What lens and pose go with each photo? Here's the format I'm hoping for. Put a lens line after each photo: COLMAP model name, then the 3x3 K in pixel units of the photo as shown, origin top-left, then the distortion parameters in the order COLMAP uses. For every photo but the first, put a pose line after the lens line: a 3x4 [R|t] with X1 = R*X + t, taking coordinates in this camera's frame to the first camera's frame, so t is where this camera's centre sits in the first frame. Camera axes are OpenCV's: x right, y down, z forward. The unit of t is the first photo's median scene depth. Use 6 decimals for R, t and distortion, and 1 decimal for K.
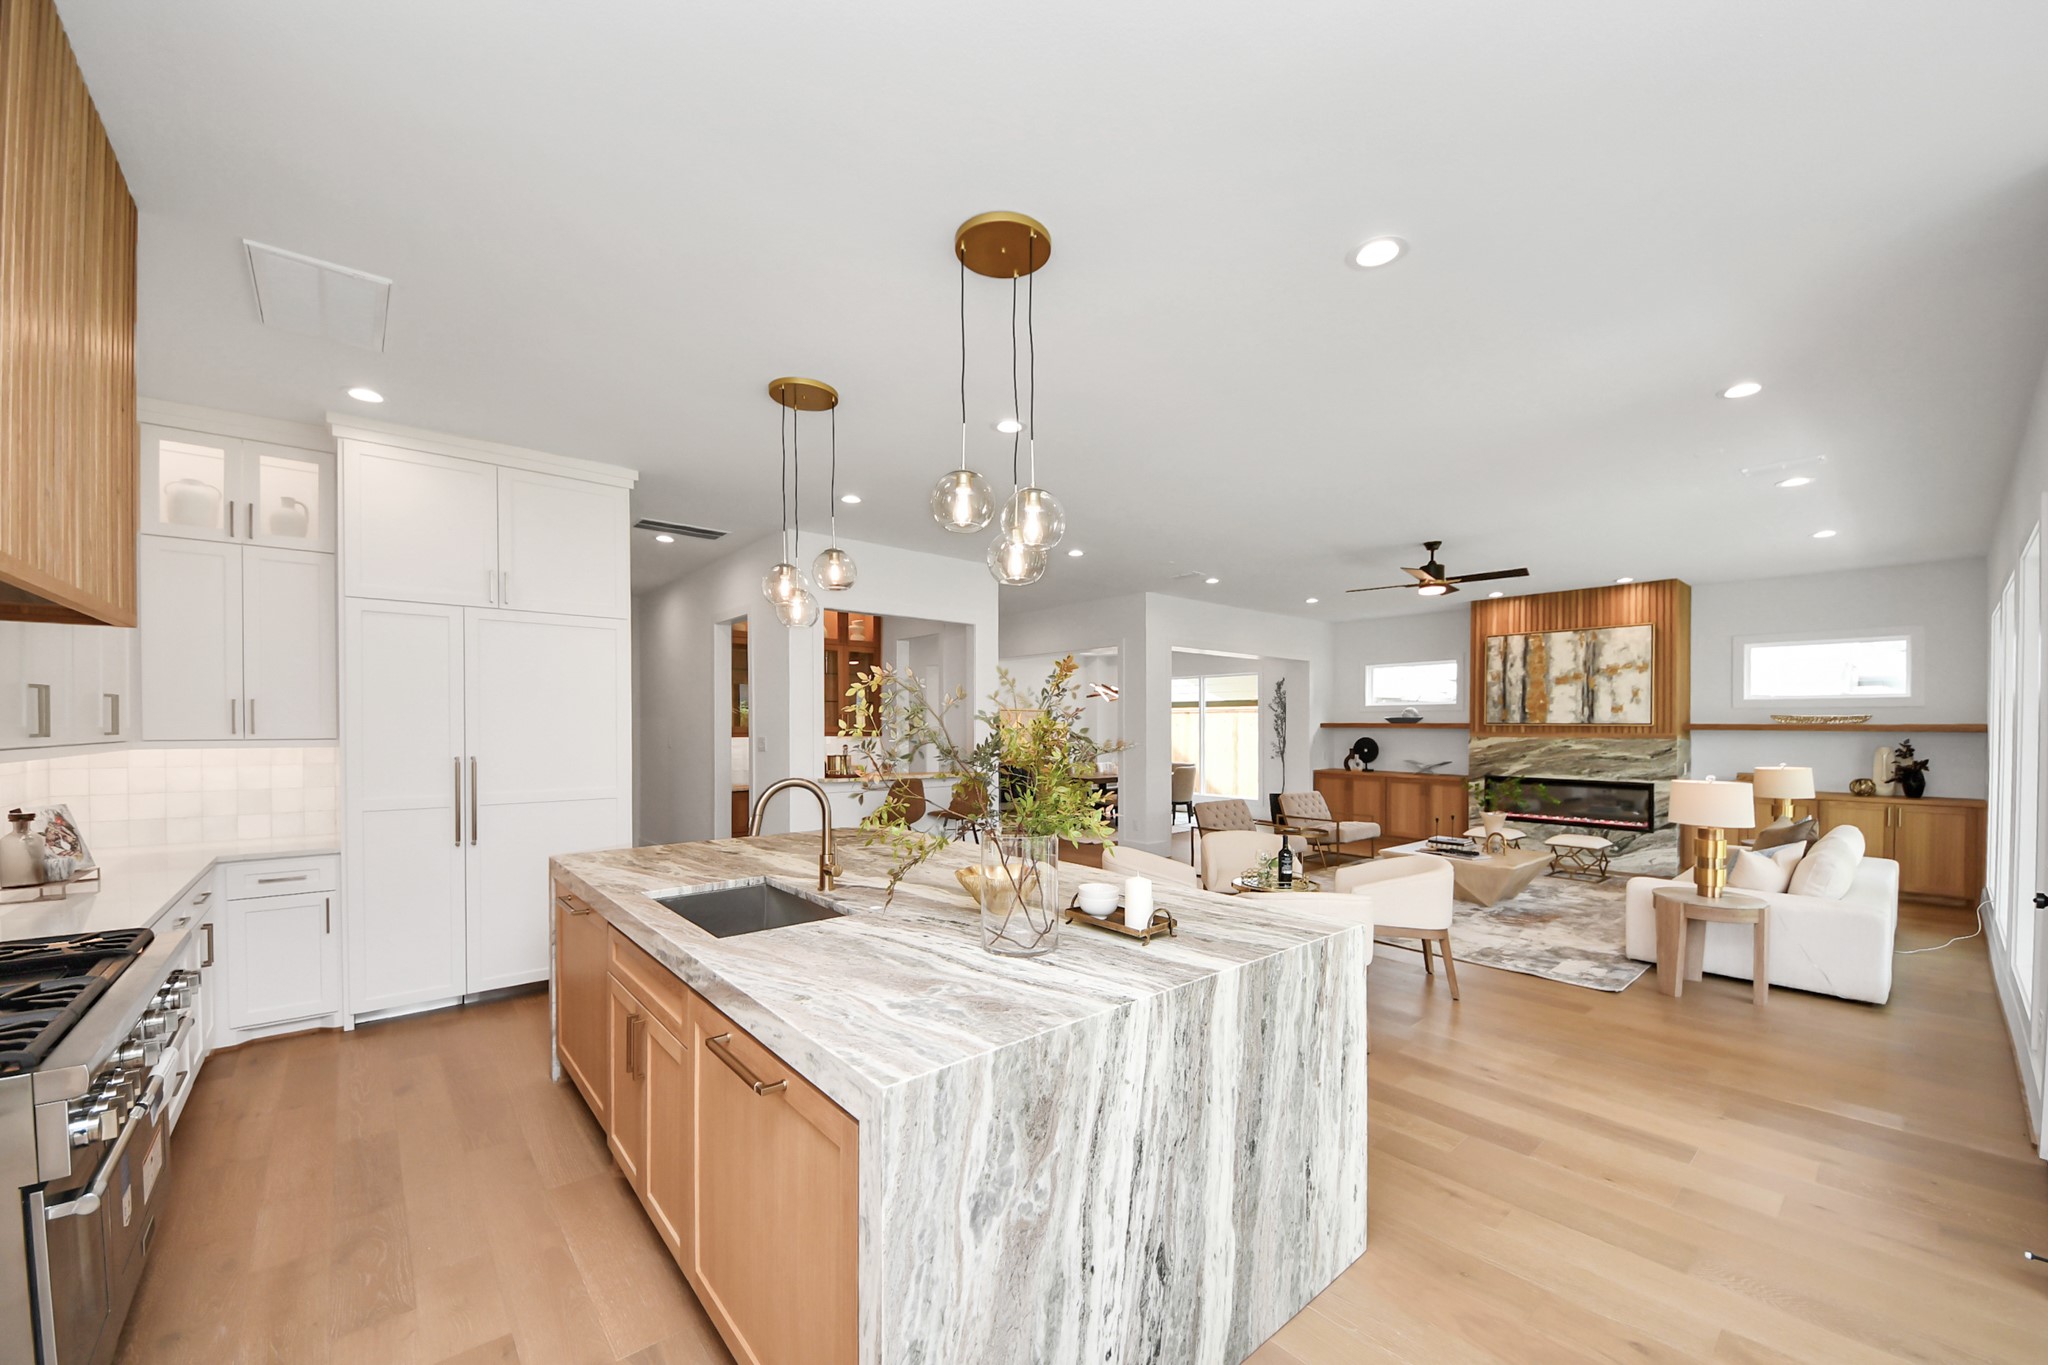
lens RADIAL K [[734.6, 0, 965.5], [0, 734.6, 728.8], [0, 0, 1]] dist [-0.033664, -0.000086]
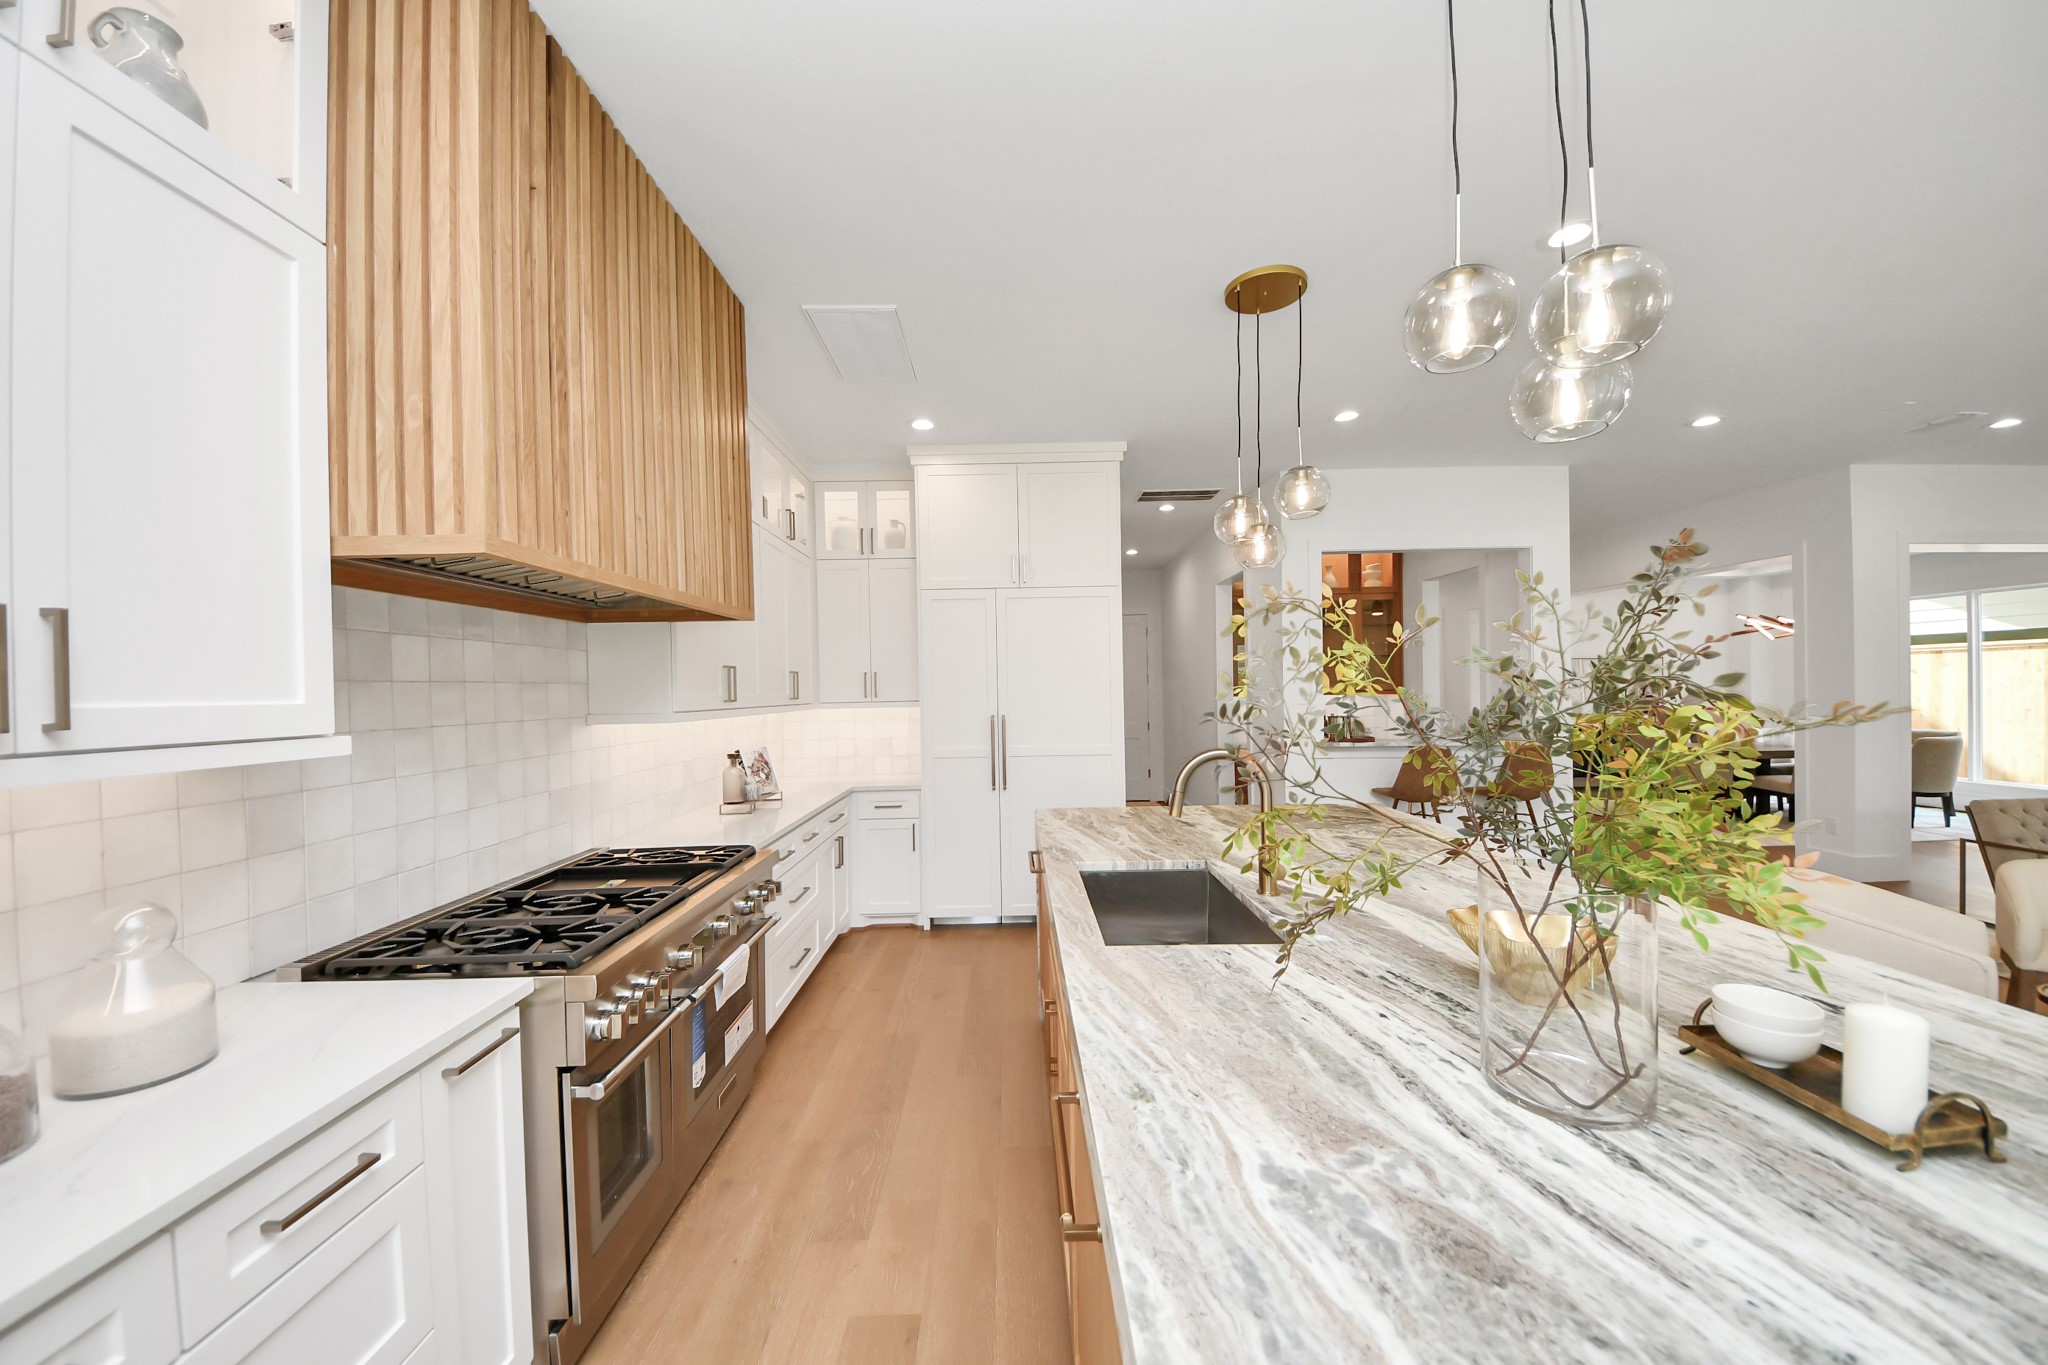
lens RADIAL K [[705.9, 0, 1022.5], [0, 705.9, 696.7], [0, 0, 1]] dist [0.017932, -0.014769]
pose [[0.812678, -0.009051, -0.582642, 0.032307], [0.016192, 0.999844, 0.007052, 0.000883], [0.582487, -0.015165, 0.812698, 0.206648]]
